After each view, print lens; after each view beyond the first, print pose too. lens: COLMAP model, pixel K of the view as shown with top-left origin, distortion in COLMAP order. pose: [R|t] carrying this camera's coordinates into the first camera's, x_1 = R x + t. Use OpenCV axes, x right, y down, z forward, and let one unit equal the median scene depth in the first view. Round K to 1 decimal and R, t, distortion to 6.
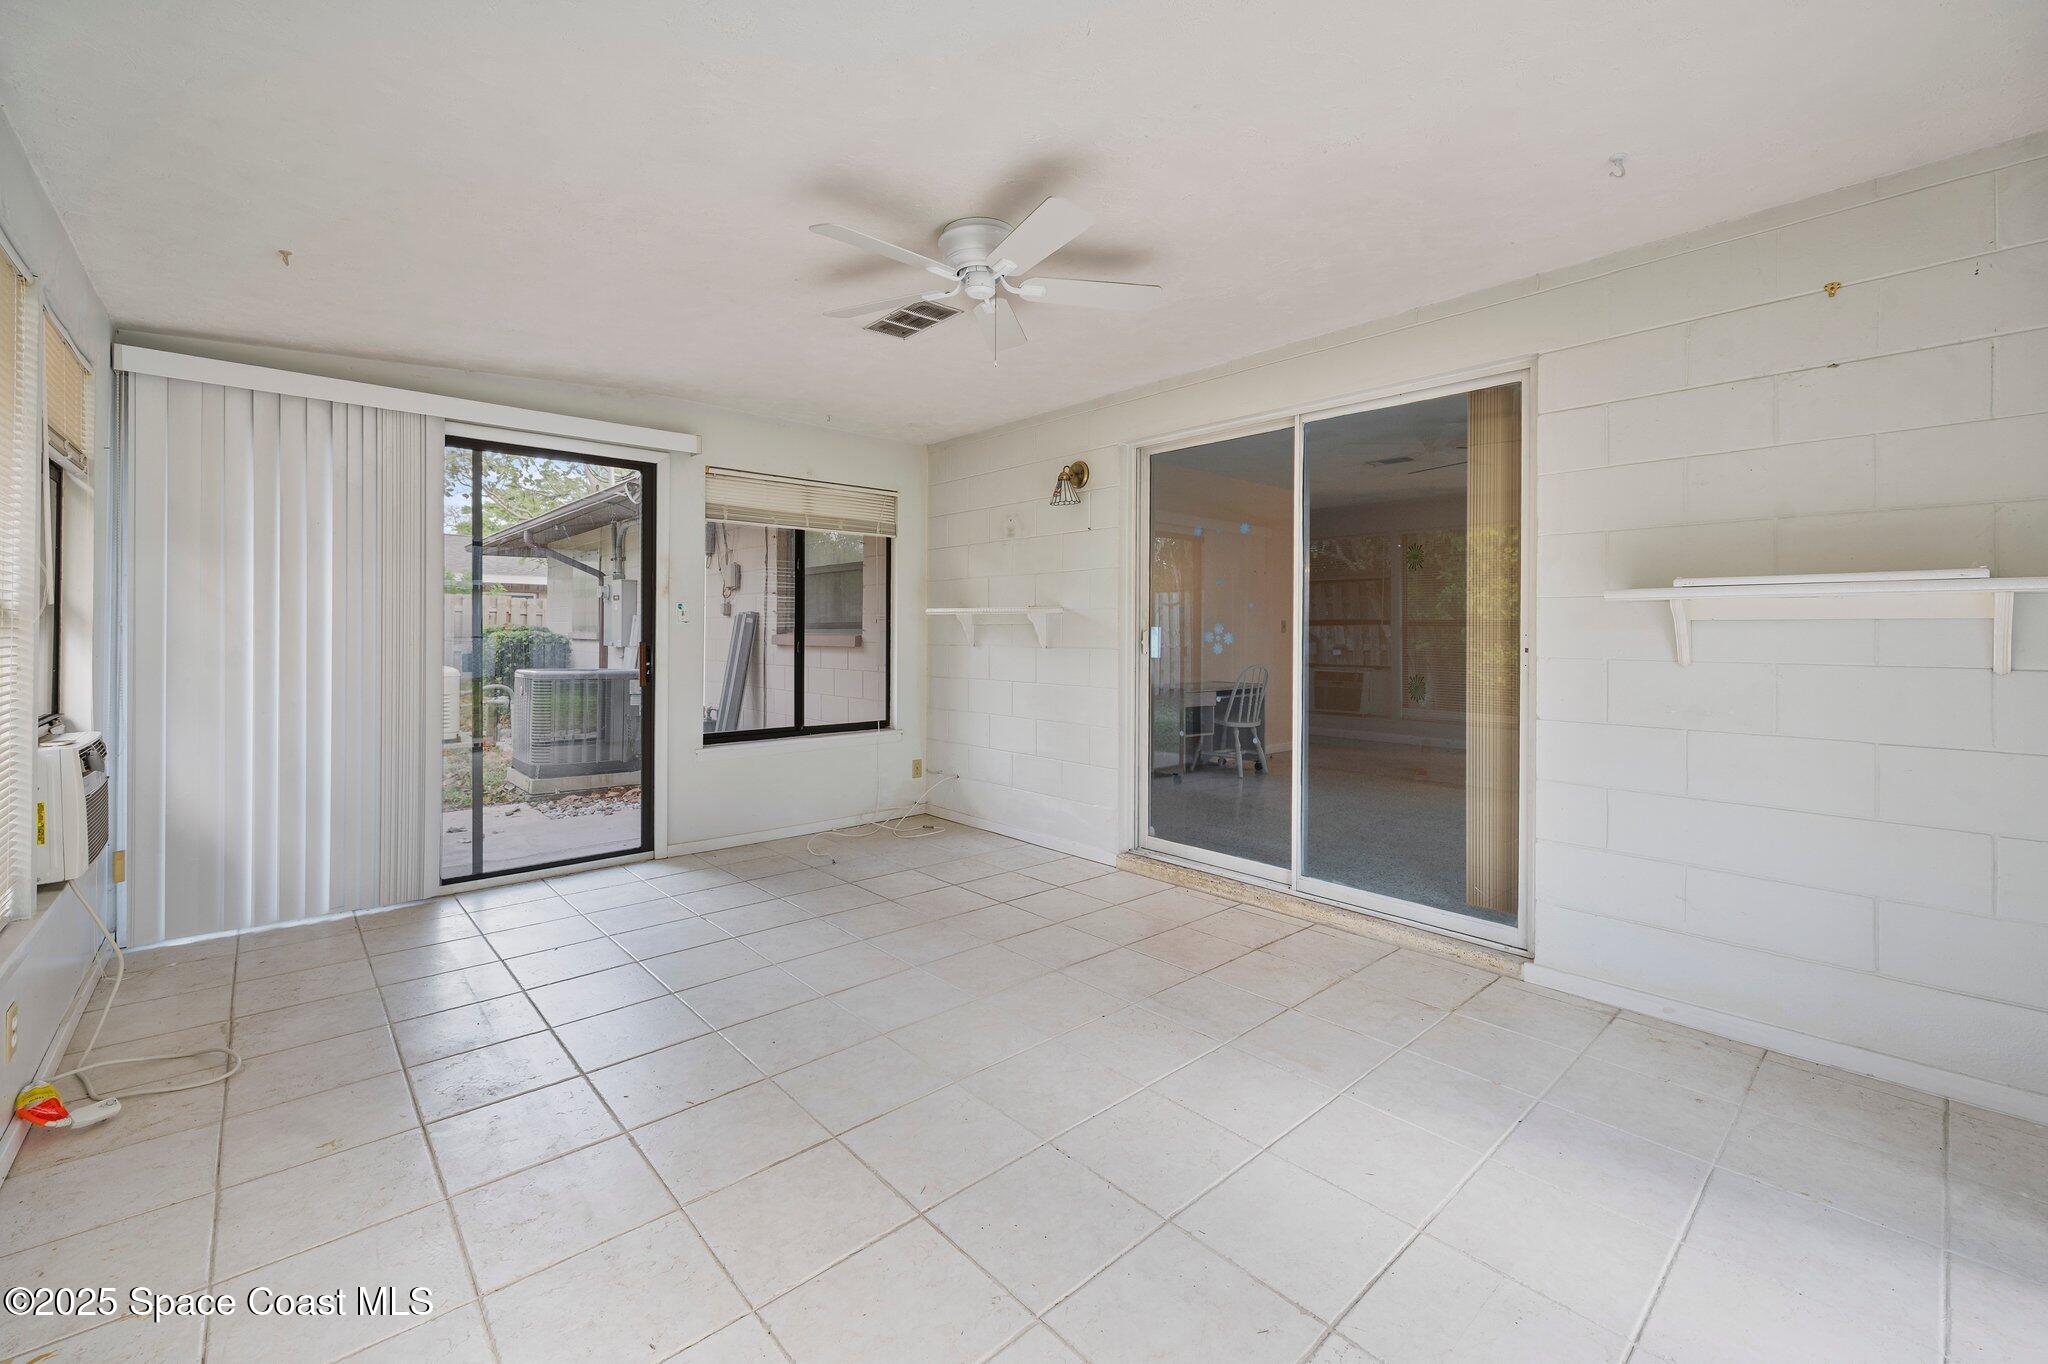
lens RADIAL K [[850.2, 0, 1033.5], [0, 850.2, 628.0], [0, 0, 1]] dist [-0.001120, -0.000345]
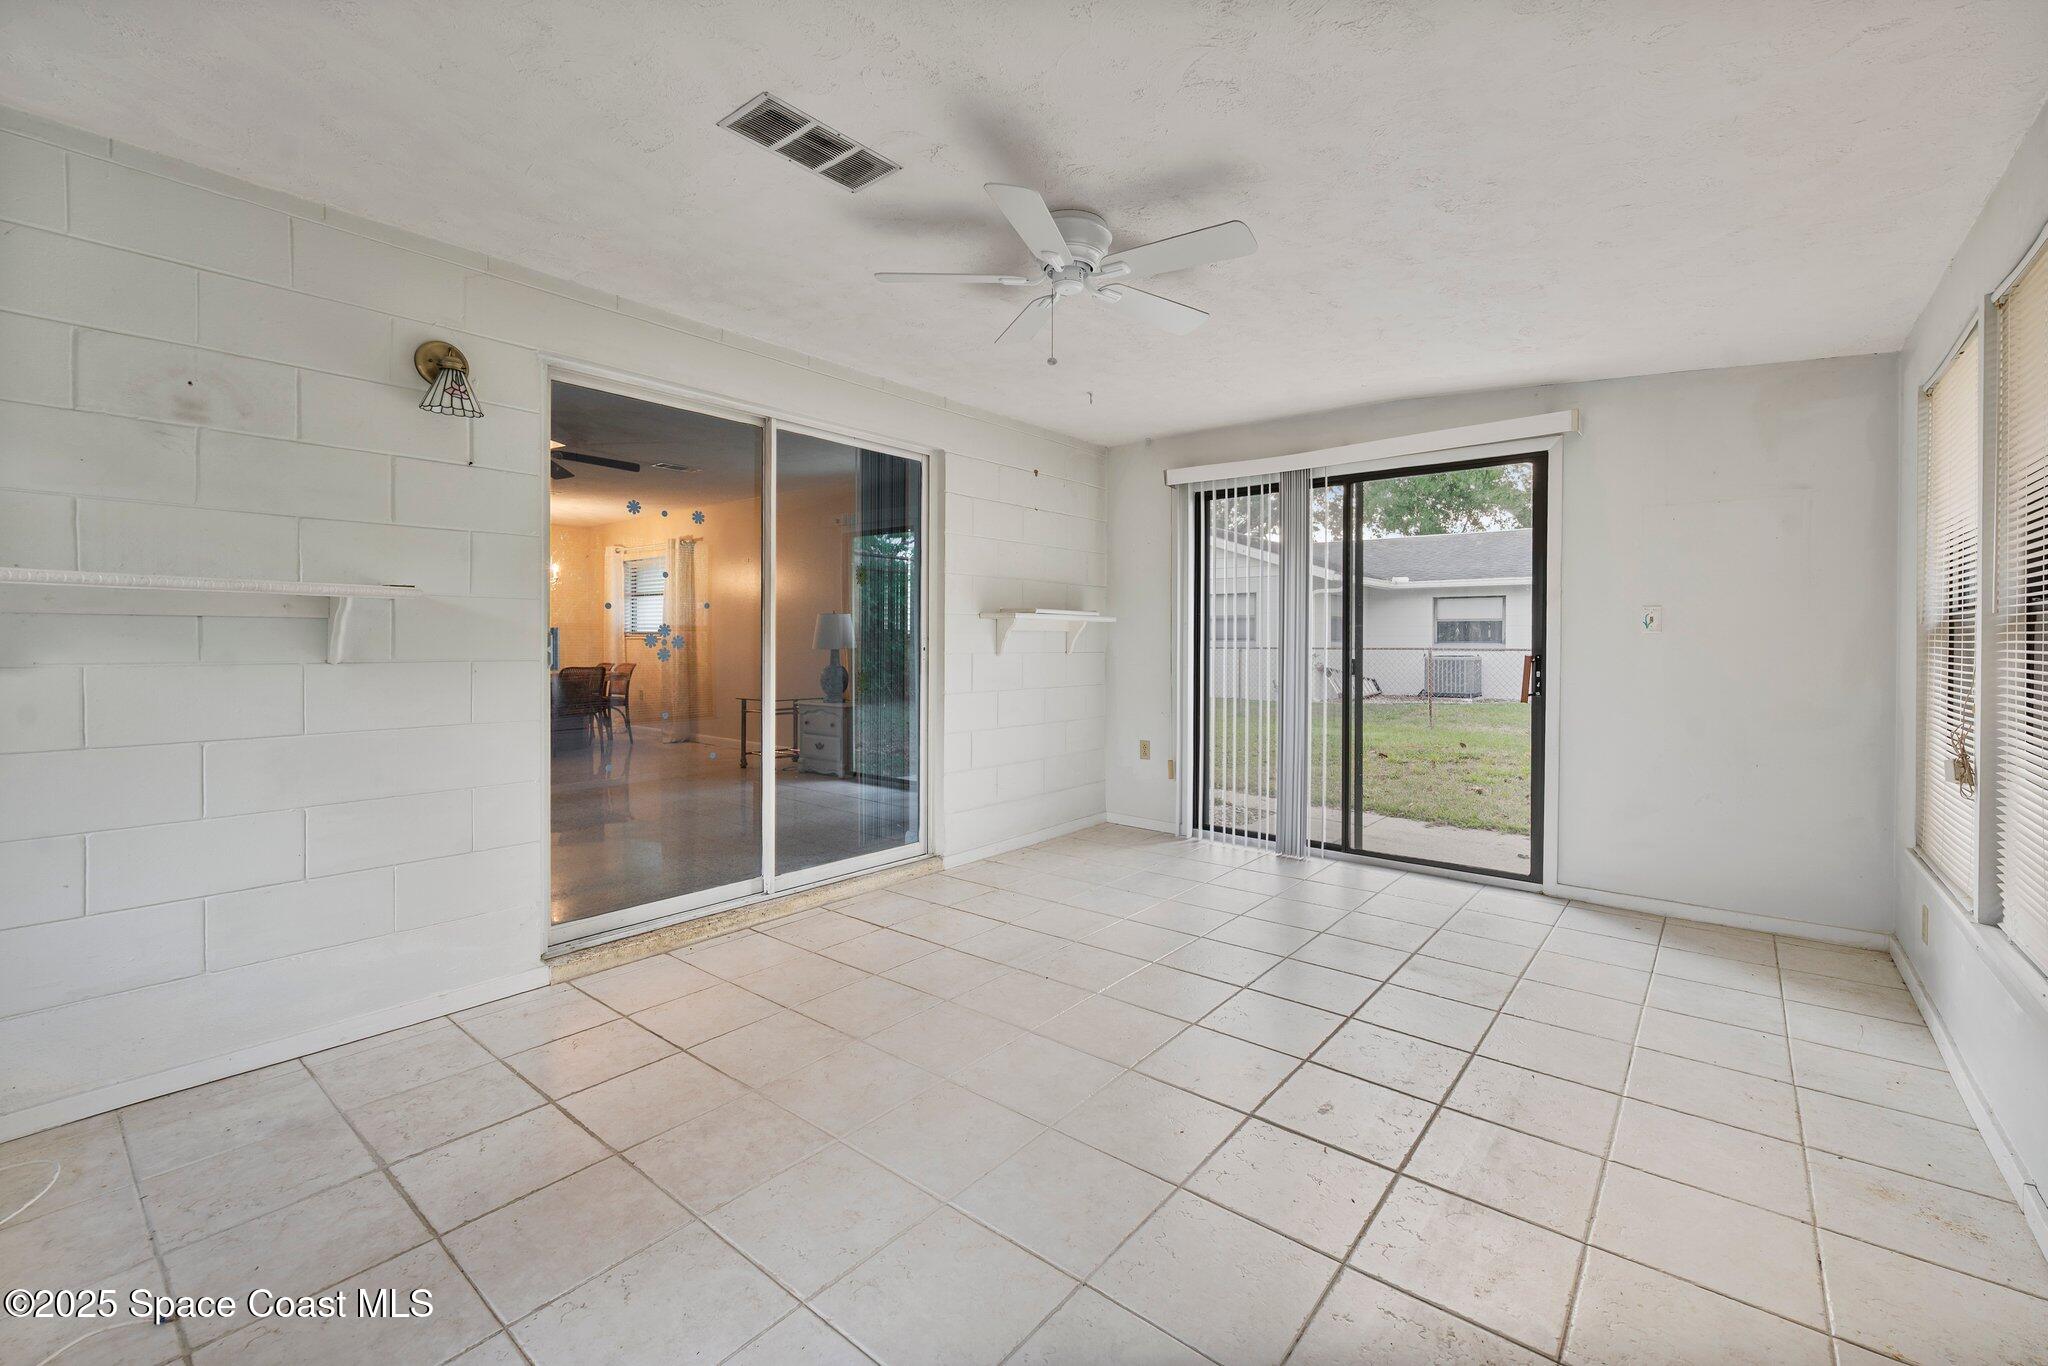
lens RADIAL K [[846.7, 0, 1053.8], [0, 846.7, 643.6], [0, 0, 1]] dist [0.000214, 0.000027]
pose [[-0.162508, -0.010177, 0.986655, -0.796914], [-0.011376, 0.999900, 0.008440, 0.002185], [-0.986642, -0.009853, -0.162607, 0.915508]]
